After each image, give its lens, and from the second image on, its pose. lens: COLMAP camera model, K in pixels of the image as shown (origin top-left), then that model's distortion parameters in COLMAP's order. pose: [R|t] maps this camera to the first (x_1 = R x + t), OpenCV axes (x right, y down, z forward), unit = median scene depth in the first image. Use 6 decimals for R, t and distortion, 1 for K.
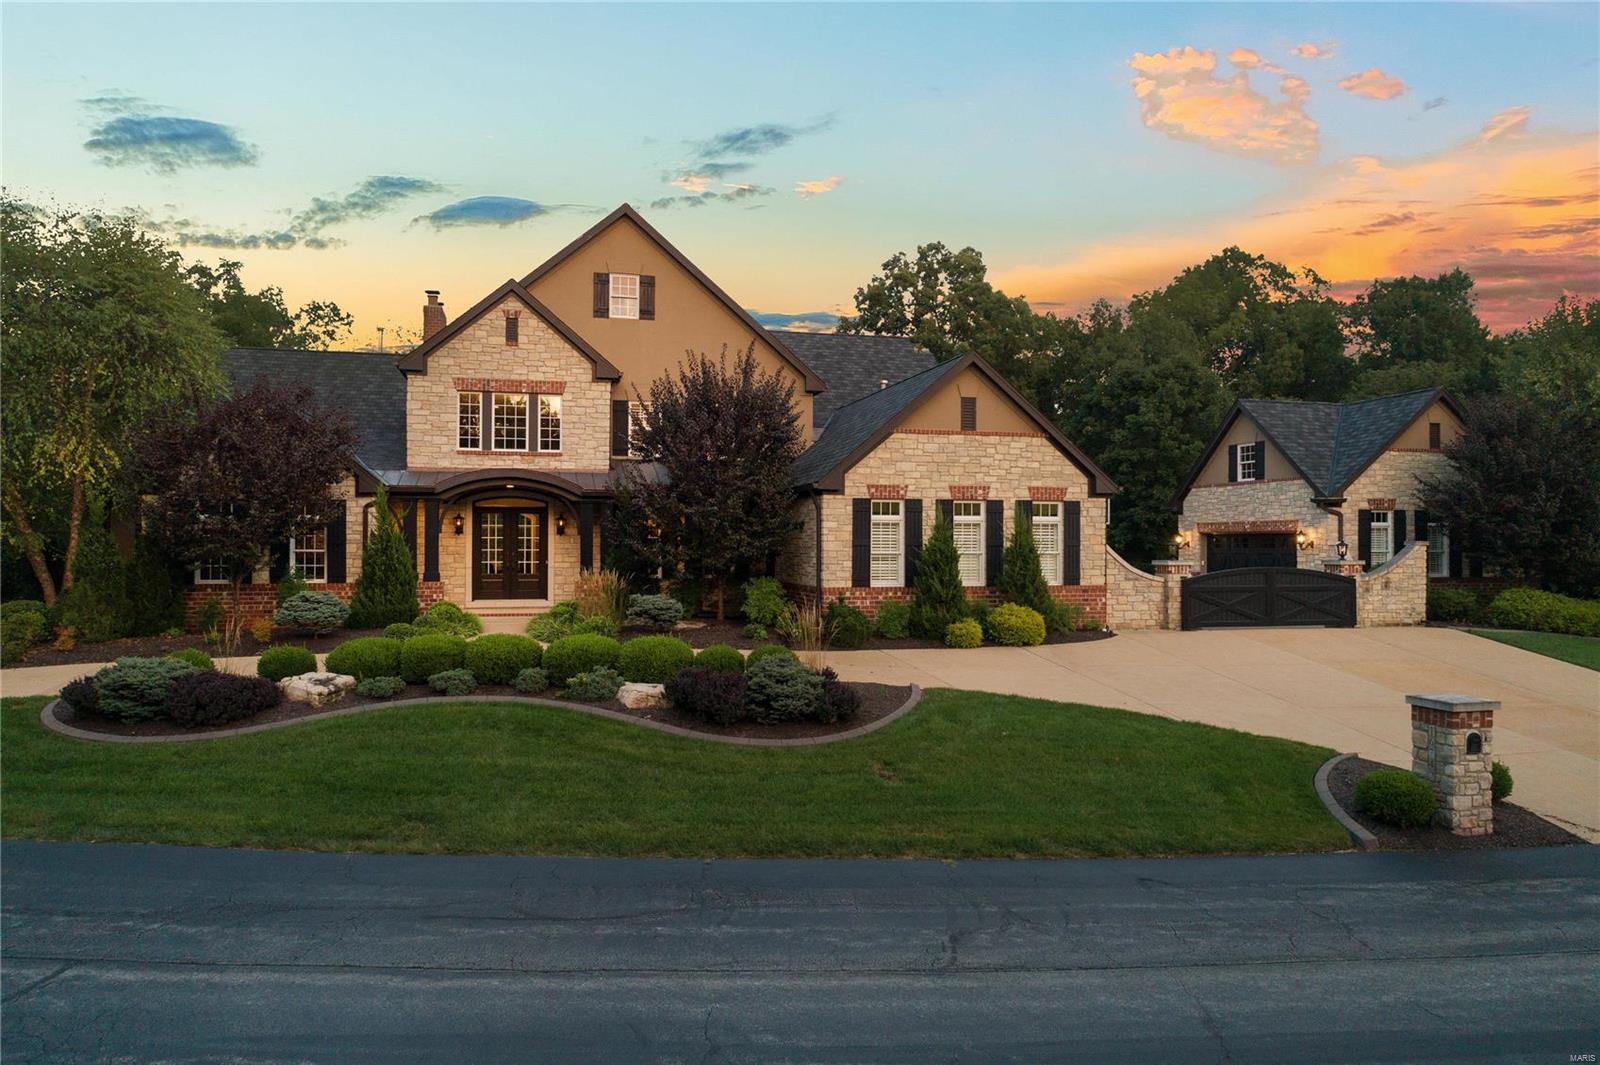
lens RADIAL K [[1130.8, 0, 755.1], [0, 1130.8, 530.1], [0, 0, 1]] dist [-0.008493, 0.007830]
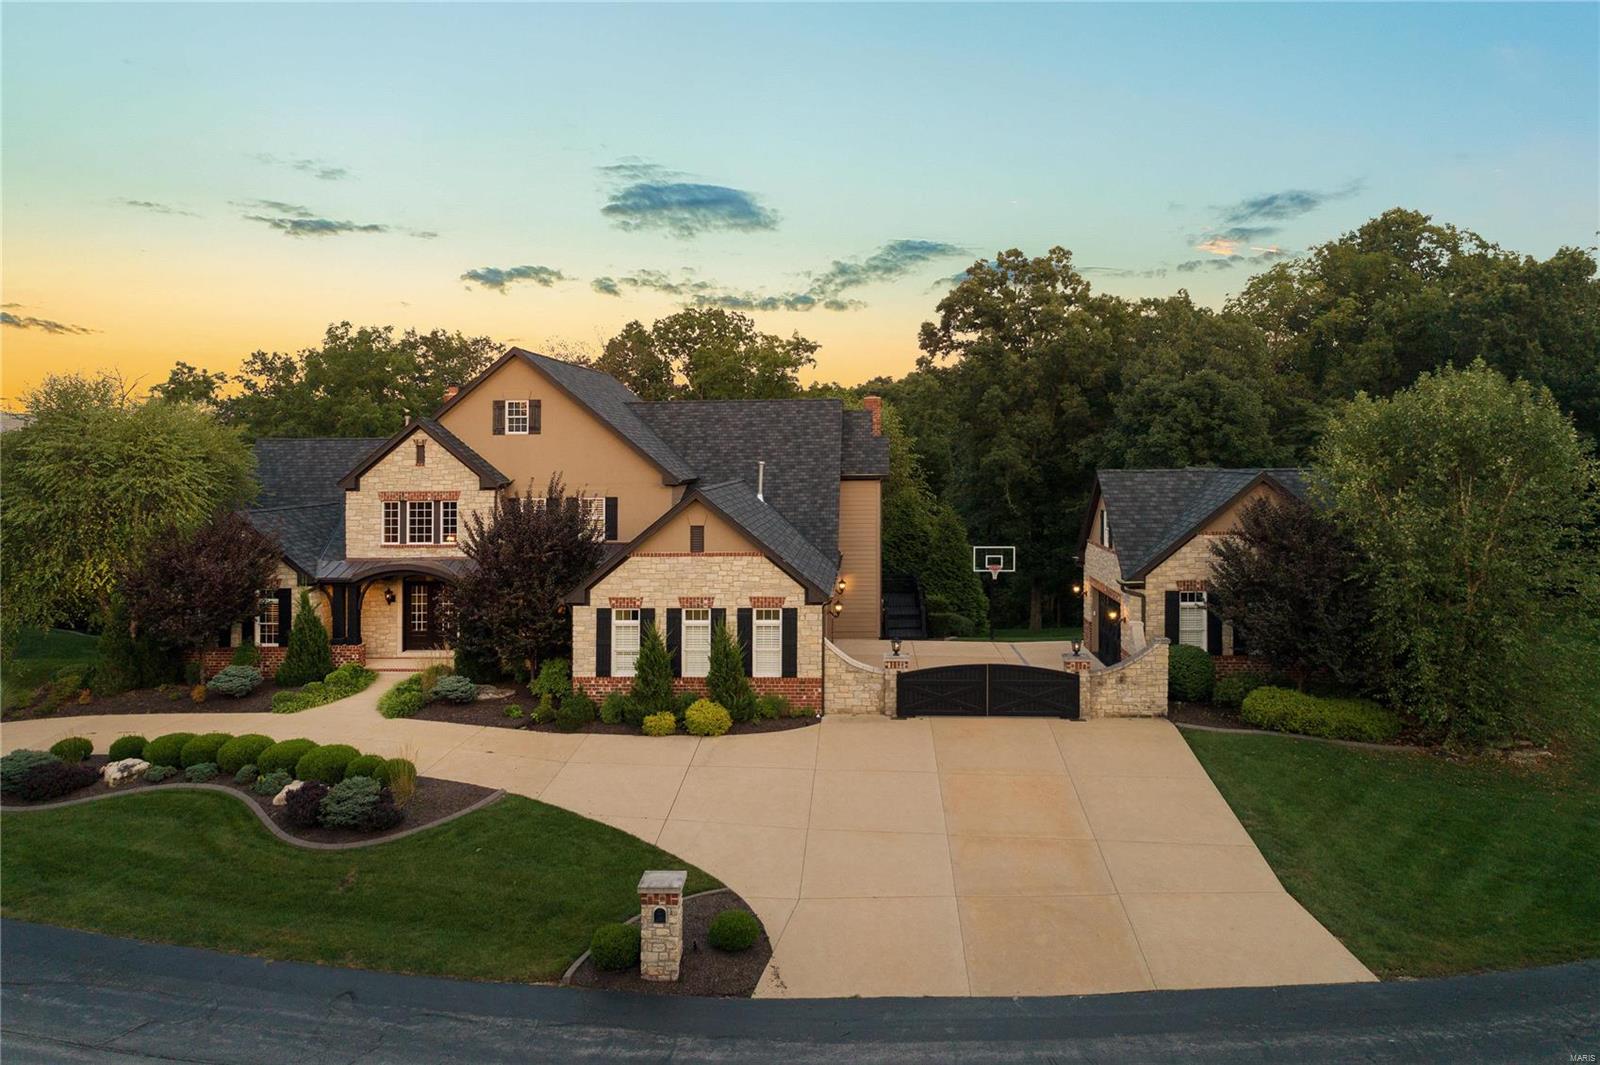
lens RADIAL K [[990.9, 0, 539.7], [0, 990.9, 599.3], [0, 0, 1]] dist [-0.001161, 0.001918]
pose [[0.948090, 0.008012, -0.317901, 0.348605], [0.017644, 0.996817, 0.077743, -0.115167], [0.317512, -0.079316, 0.944931, -0.060857]]
